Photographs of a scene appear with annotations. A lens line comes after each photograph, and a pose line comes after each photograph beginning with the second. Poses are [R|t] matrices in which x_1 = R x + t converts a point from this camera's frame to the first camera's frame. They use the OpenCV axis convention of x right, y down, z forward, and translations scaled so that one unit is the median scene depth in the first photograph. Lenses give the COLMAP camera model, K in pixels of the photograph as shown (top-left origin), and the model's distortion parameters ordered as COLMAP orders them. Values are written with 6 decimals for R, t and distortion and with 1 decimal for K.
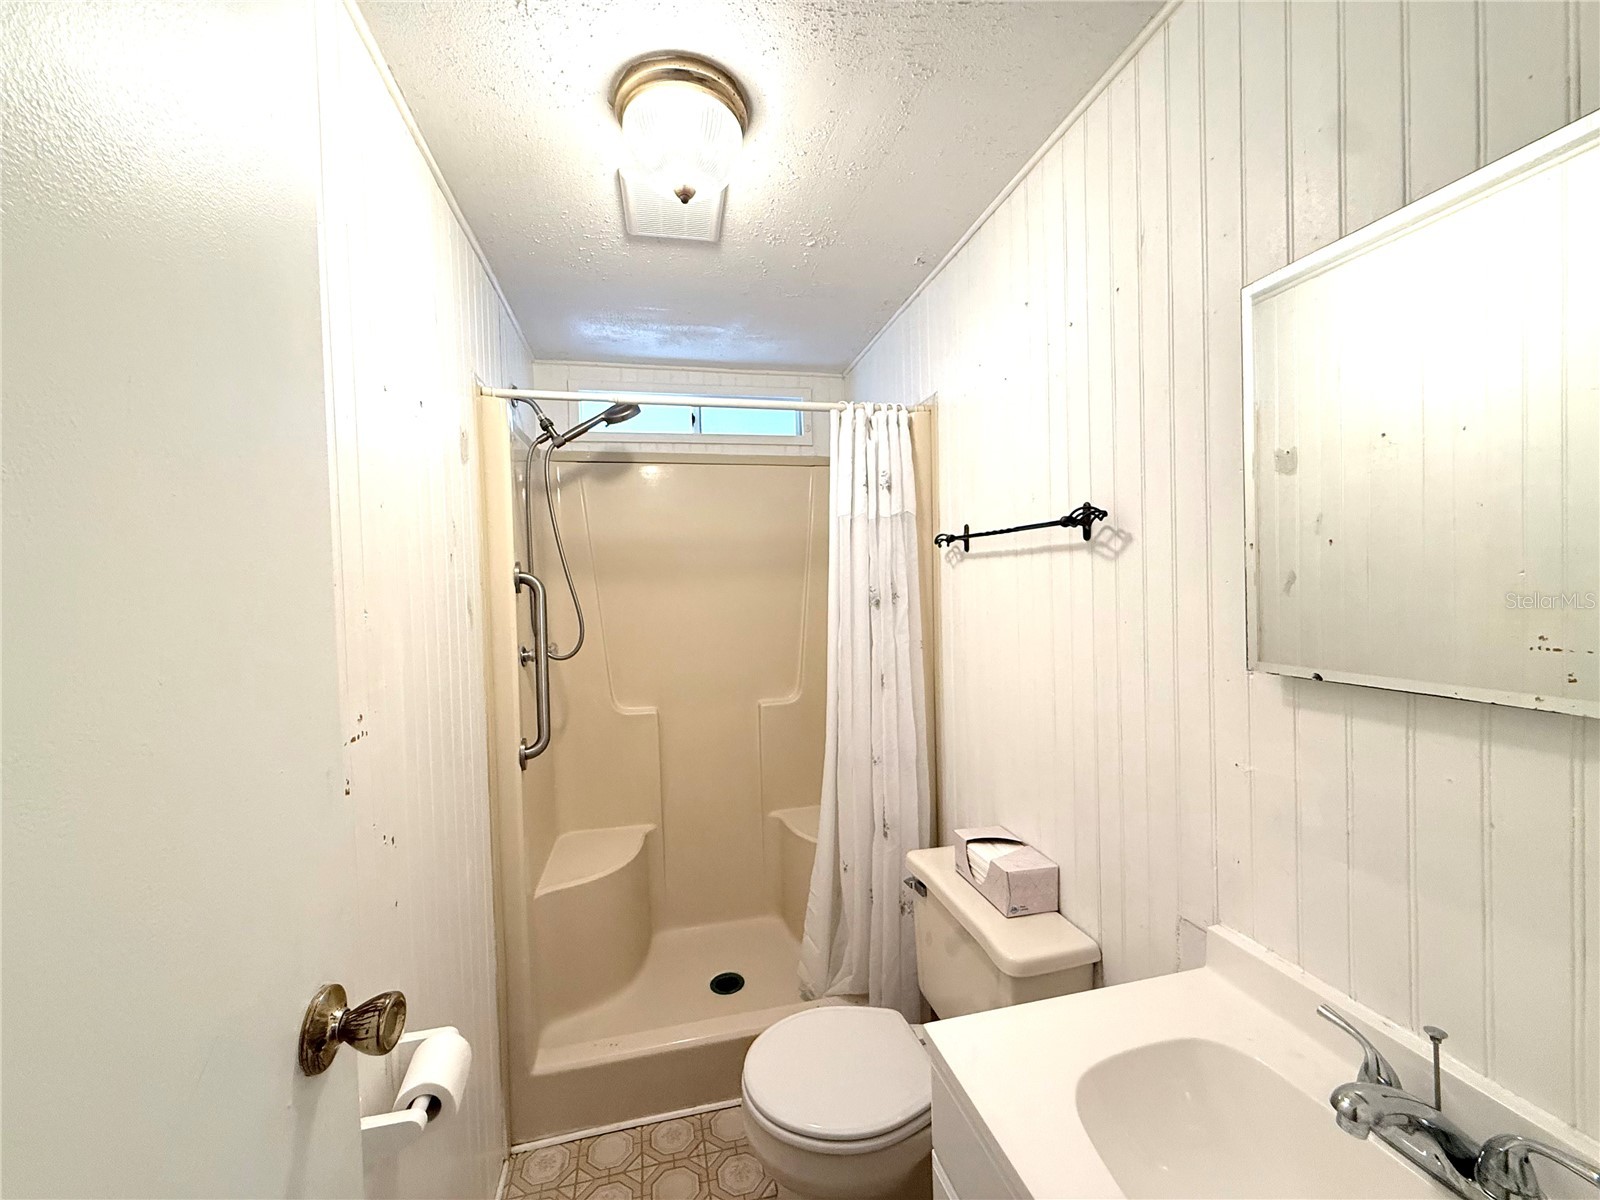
lens RADIAL K [[633.3, 0, 800.0], [0, 633.3, 600.0], [0, 0, 1]] dist [-0.002979, 0.000713]
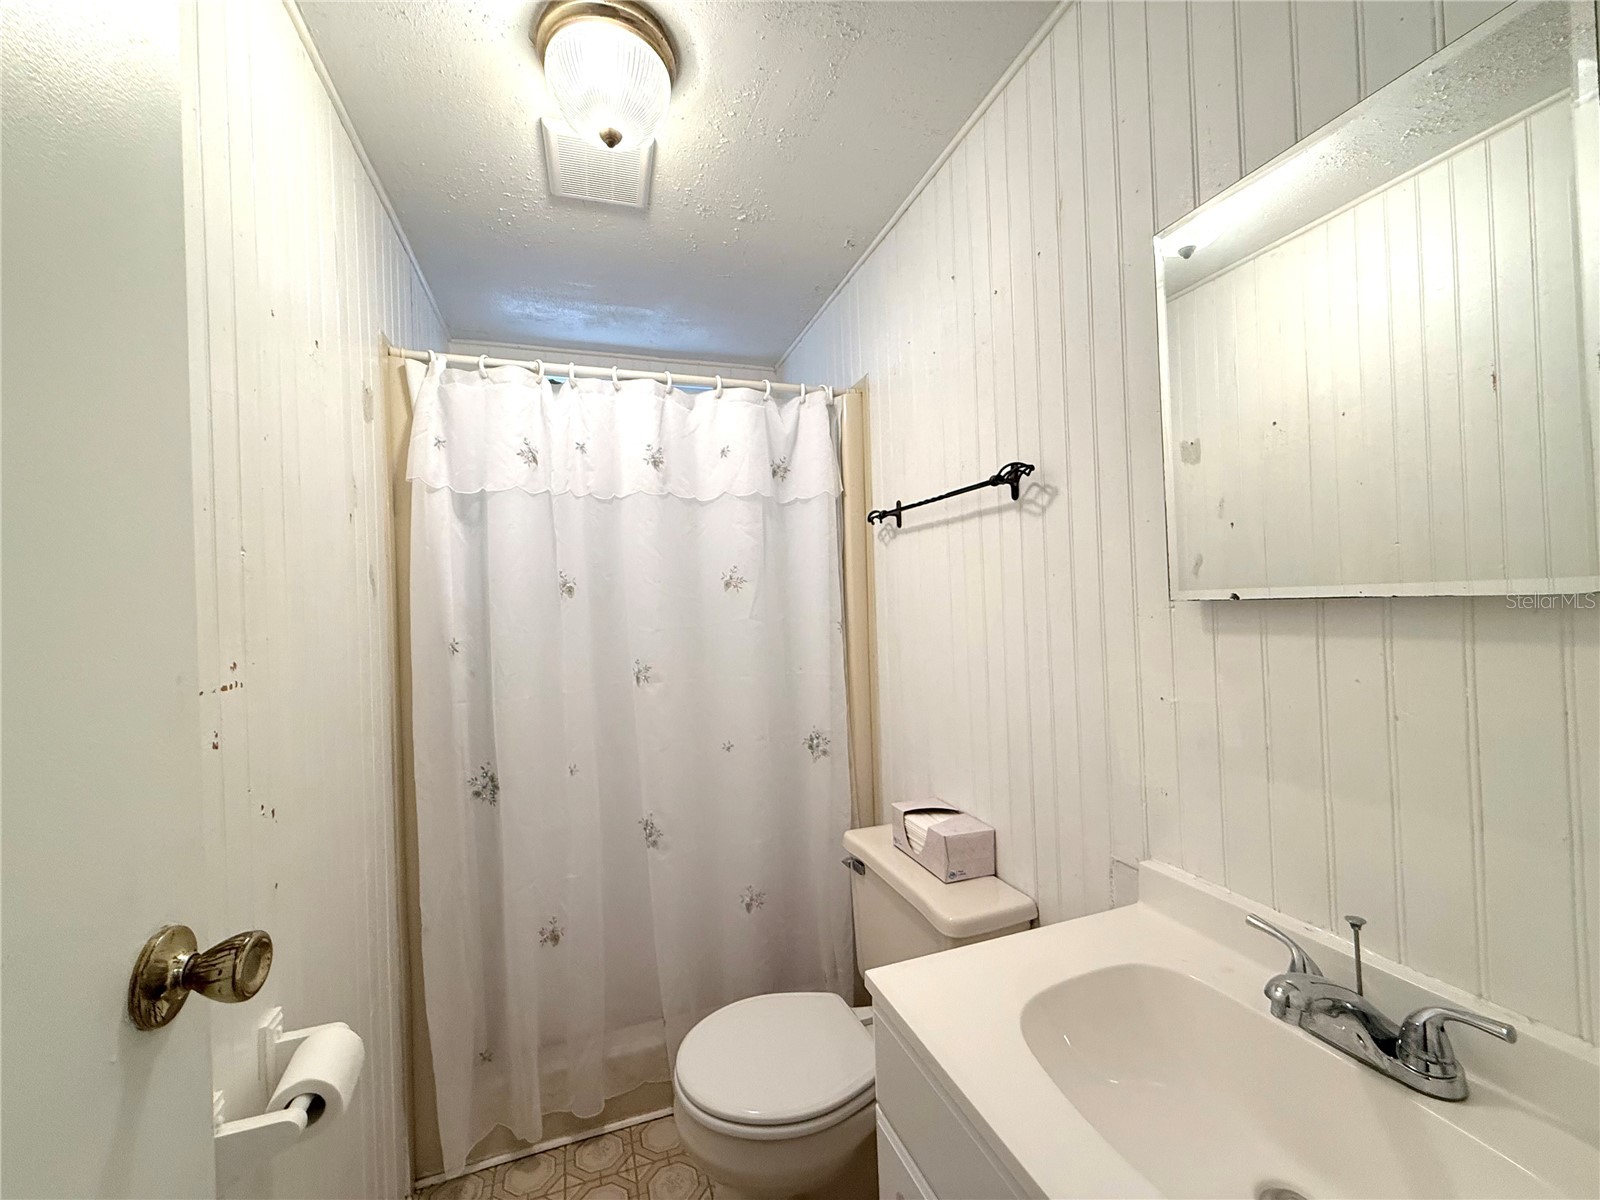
lens RADIAL K [[633.3, 0, 800.0], [0, 633.3, 600.0], [0, 0, 1]] dist [-0.002979, 0.000713]
pose [[0.994572, -0.006836, 0.103824, 0.001609], [0.010256, 0.999421, -0.032448, 0.103082], [-0.103542, 0.033337, 0.994066, 0.029040]]
